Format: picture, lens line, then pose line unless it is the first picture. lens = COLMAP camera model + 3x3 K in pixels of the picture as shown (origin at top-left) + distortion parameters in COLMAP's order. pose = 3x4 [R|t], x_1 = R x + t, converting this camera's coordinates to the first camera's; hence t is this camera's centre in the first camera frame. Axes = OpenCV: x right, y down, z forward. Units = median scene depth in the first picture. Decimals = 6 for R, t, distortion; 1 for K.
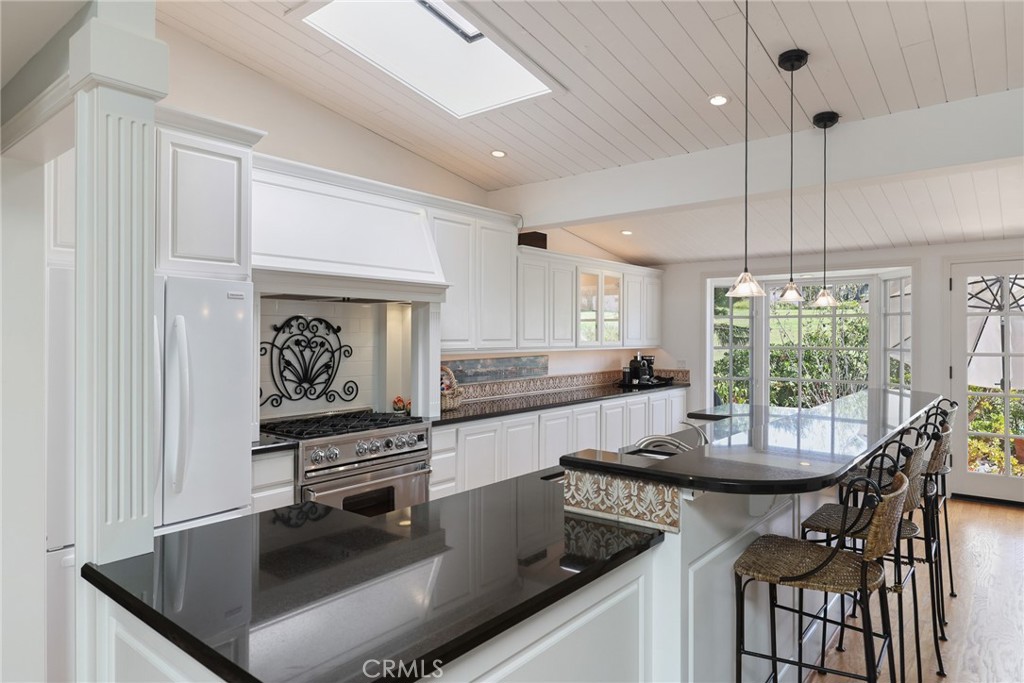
lens RADIAL K [[620.6, 0, 512.8], [0, 620.6, 335.5], [0, 0, 1]] dist [-0.001465, -0.000107]
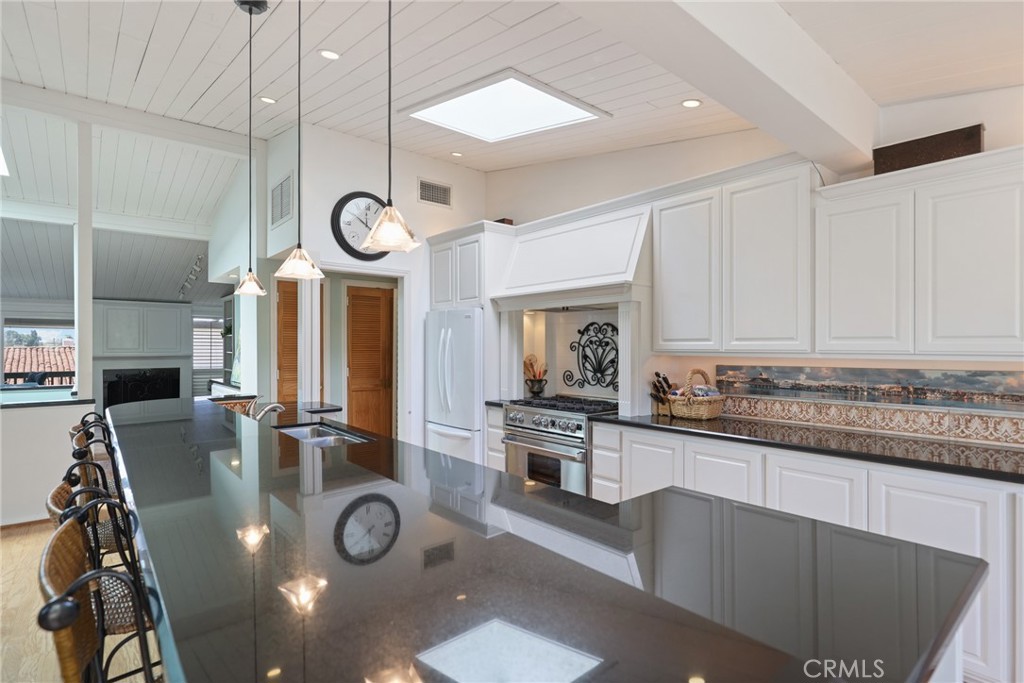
lens RADIAL K [[511.2, 0, 510.3], [0, 511.2, 345.3], [0, 0, 1]] dist [-0.001808, 0.000044]
pose [[-0.191832, 0.003126, -0.981423, 0.748867], [0.004527, 0.999987, 0.002301, 0.014392], [0.981417, -0.004001, -0.191844, 1.016242]]
